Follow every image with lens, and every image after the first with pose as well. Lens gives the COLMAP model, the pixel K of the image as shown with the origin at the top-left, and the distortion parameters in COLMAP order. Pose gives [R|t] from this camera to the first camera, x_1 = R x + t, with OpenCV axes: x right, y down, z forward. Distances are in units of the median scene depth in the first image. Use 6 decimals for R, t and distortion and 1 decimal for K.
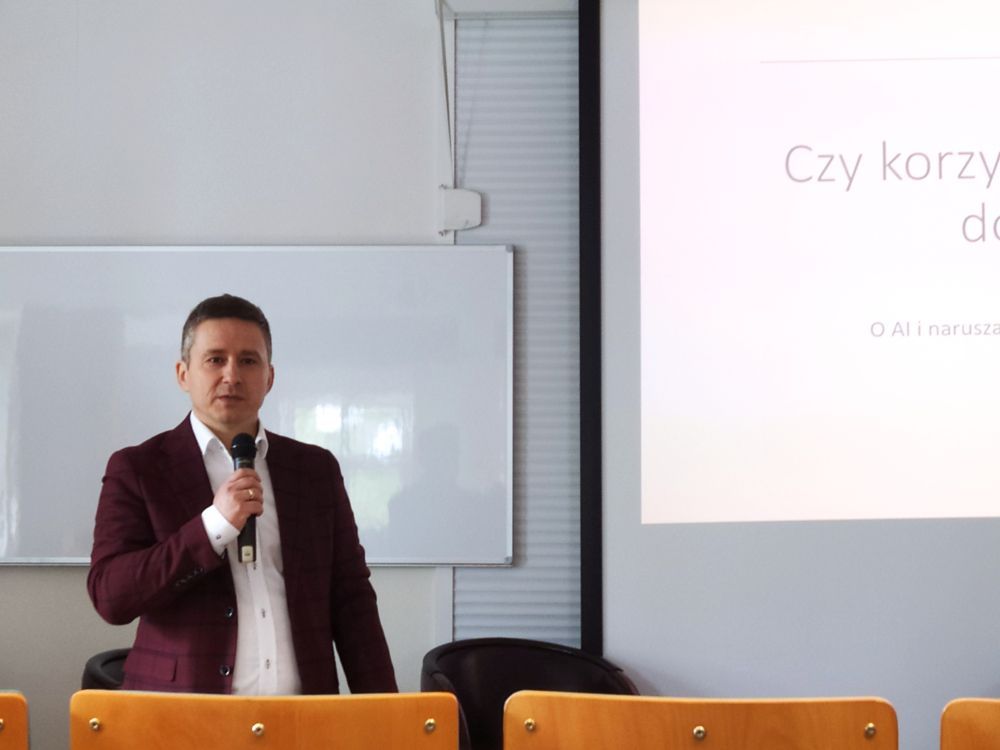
lens RADIAL K [[857.2, 0, 500.0], [0, 857.2, 361.1], [0, 0, 1]] dist [0.049334, -0.009250]
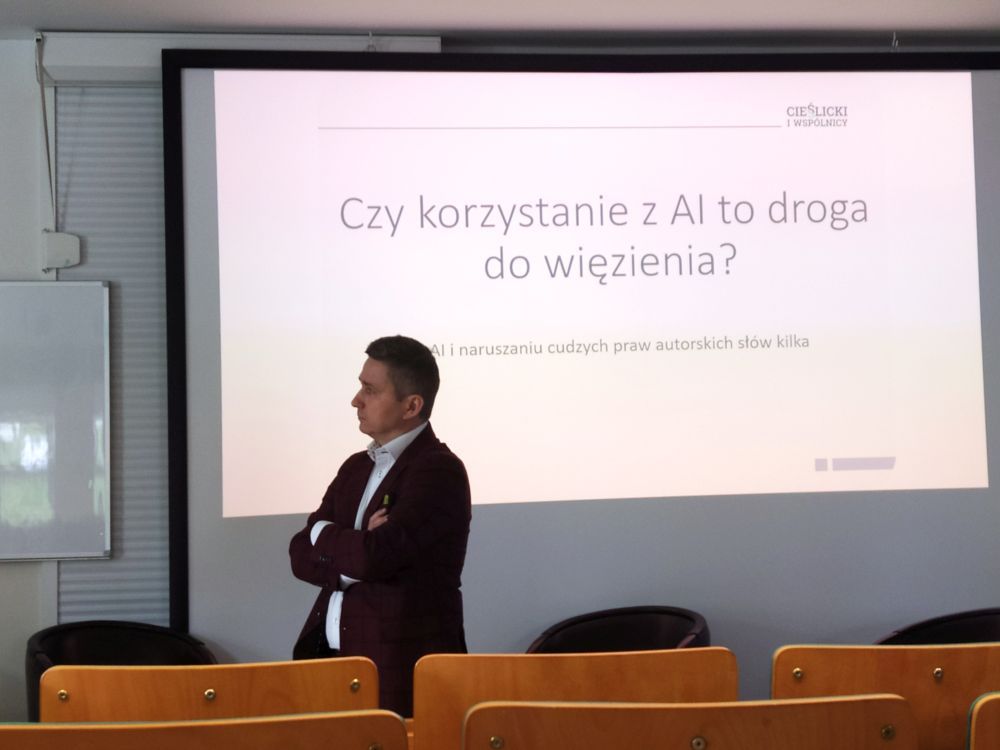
lens RADIAL K [[735.2, 0, 500.0], [0, 735.2, 375.0], [0, 0, 1]] dist [0.082490, -0.060127]
pose [[0.998998, -0.012410, 0.043011, 0.499108], [0.012636, 0.999908, -0.004995, 0.003645], [-0.042945, 0.005533, 0.999062, -0.033426]]
